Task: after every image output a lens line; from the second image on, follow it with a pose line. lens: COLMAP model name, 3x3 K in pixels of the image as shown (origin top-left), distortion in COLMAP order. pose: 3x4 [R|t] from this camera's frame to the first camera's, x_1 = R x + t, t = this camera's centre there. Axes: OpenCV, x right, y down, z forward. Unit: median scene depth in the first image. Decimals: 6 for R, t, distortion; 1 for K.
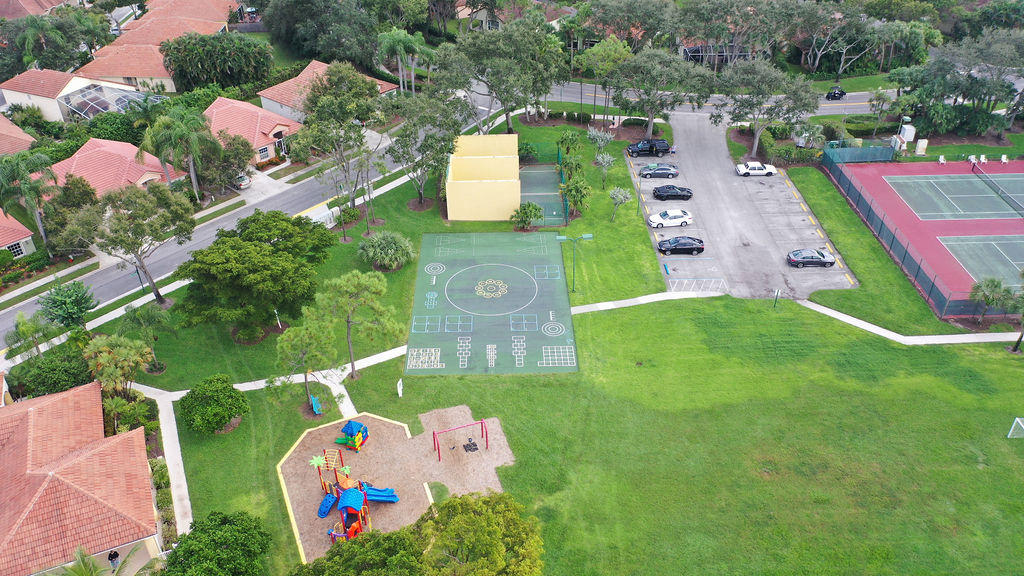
lens RADIAL K [[800.7, 0, 512.0], [0, 800.7, 288.0], [0, 0, 1]] dist [-0.018867, -0.006147]
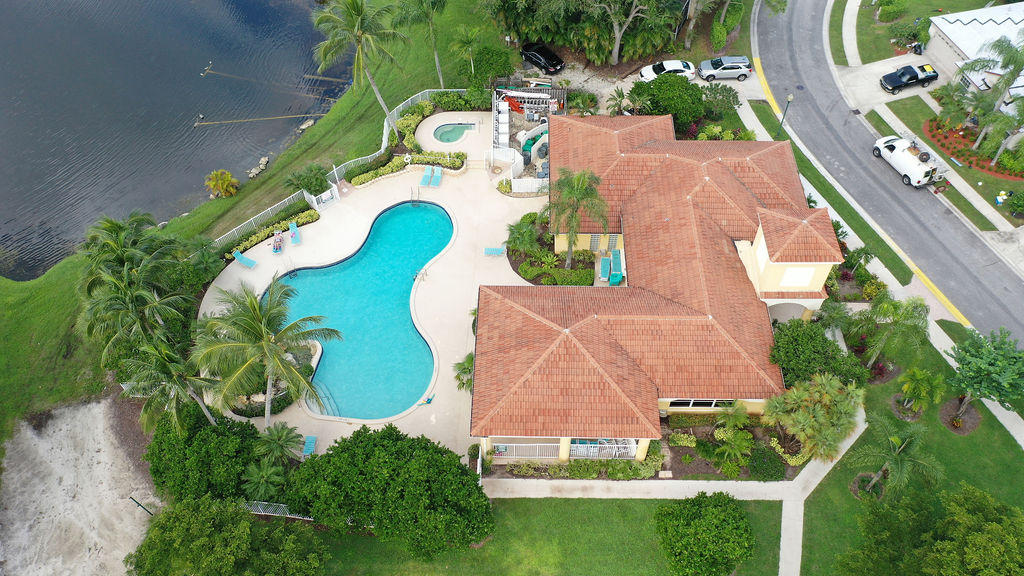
lens RADIAL K [[800.7, 0, 512.0], [0, 800.7, 288.0], [0, 0, 1]] dist [-0.018867, -0.006147]
pose [[-0.444420, 0.719384, -0.533833, -0.077090], [-0.488508, 0.304894, 0.817557, -0.340794], [0.750900, 0.624120, 0.215924, 0.513560]]
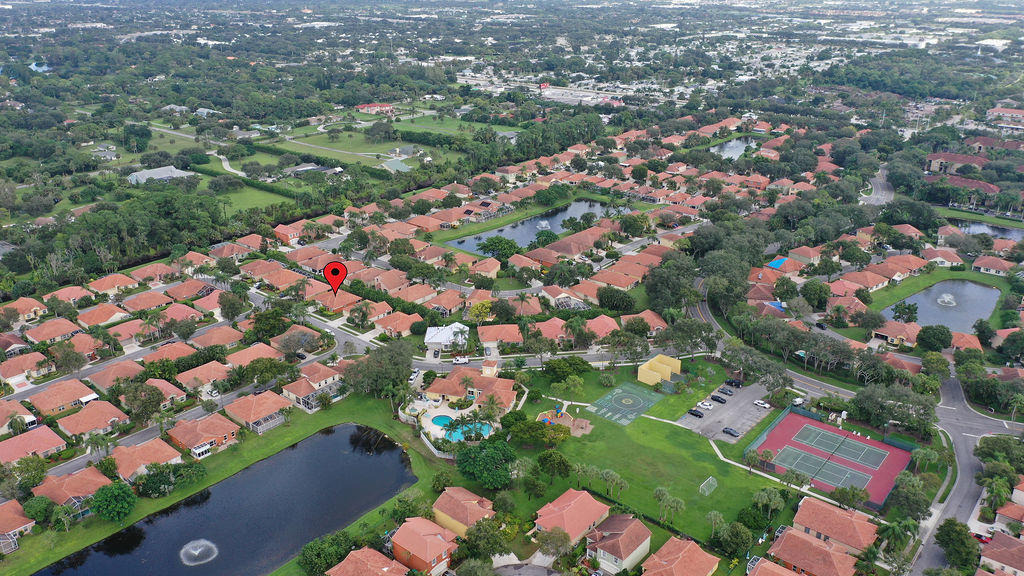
lens RADIAL K [[800.7, 0, 512.0], [0, 800.7, 288.0], [0, 0, 1]] dist [-0.018867, -0.006147]
pose [[0.749657, 0.255550, -0.610499, 1.601750], [-0.377777, 0.922632, -0.077681, 0.005323], [0.543414, 0.288867, 0.788198, -2.055073]]
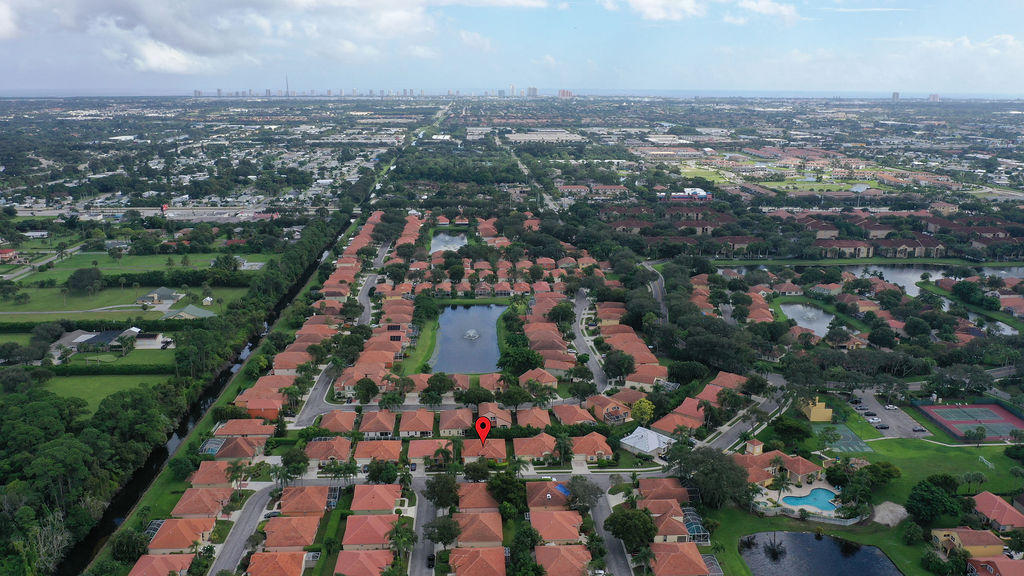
lens RADIAL K [[800.7, 0, 512.0], [0, 800.7, 288.0], [0, 0, 1]] dist [-0.018867, -0.006147]
pose [[0.999238, 0.009304, 0.037901, -1.889058], [0.003925, 0.942282, -0.334796, 0.654101], [-0.038829, 0.334690, 0.941528, -2.974214]]
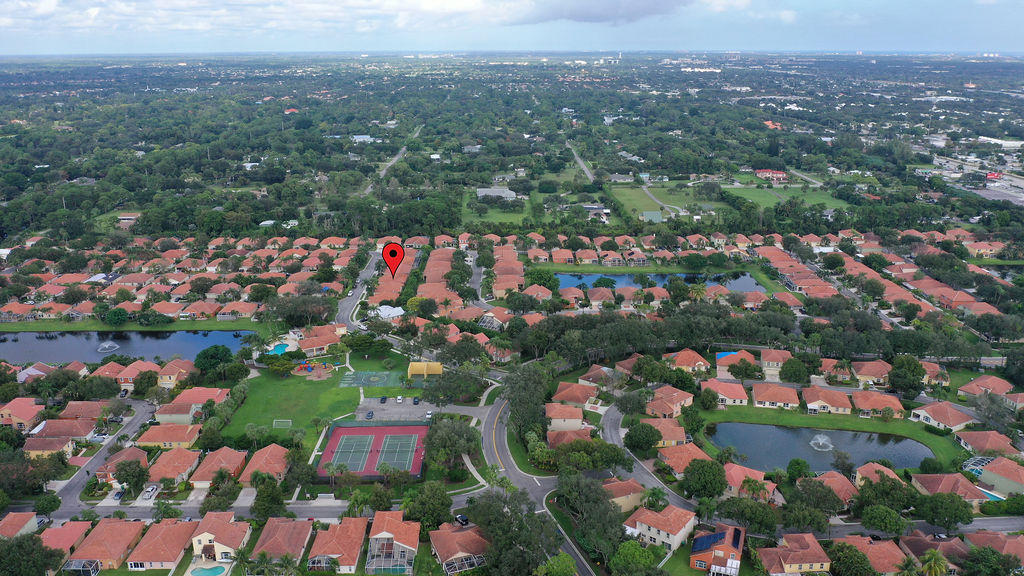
lens RADIAL K [[800.7, 0, 512.0], [0, 800.7, 288.0], [0, 0, 1]] dist [-0.018867, -0.006147]
pose [[-0.013329, 0.313432, -0.949517, 3.974767], [-0.554253, 0.788052, 0.267913, -1.987321], [0.832241, 0.529844, 0.163217, 0.766308]]
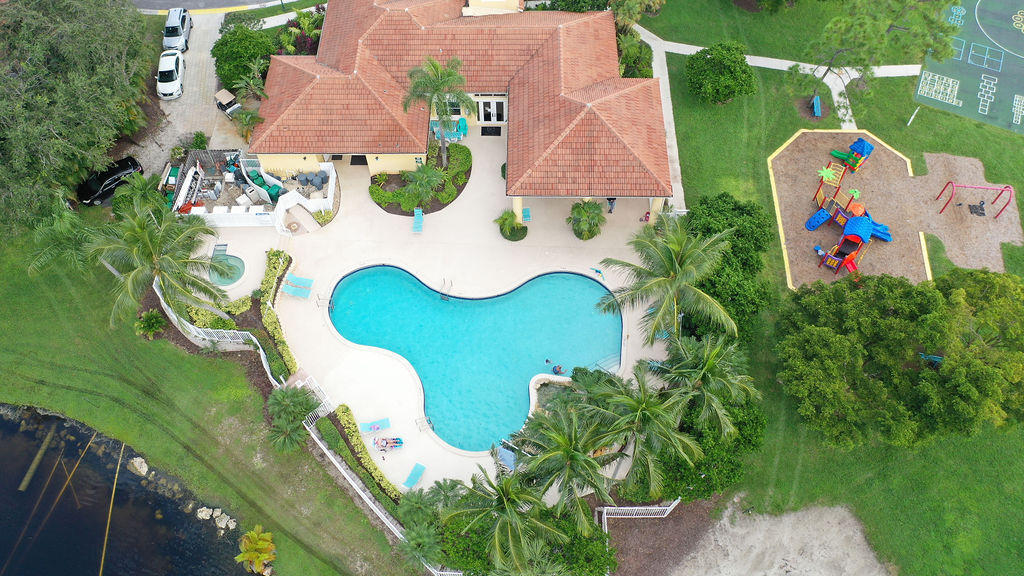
lens RADIAL K [[800.7, 0, 512.0], [0, 800.7, 288.0], [0, 0, 1]] dist [-0.018867, -0.006147]
pose [[0.898114, 0.375398, -0.229059, -0.245468], [-0.245233, 0.859889, 0.447719, 0.001887], [0.365038, -0.345930, 0.864338, 0.003930]]
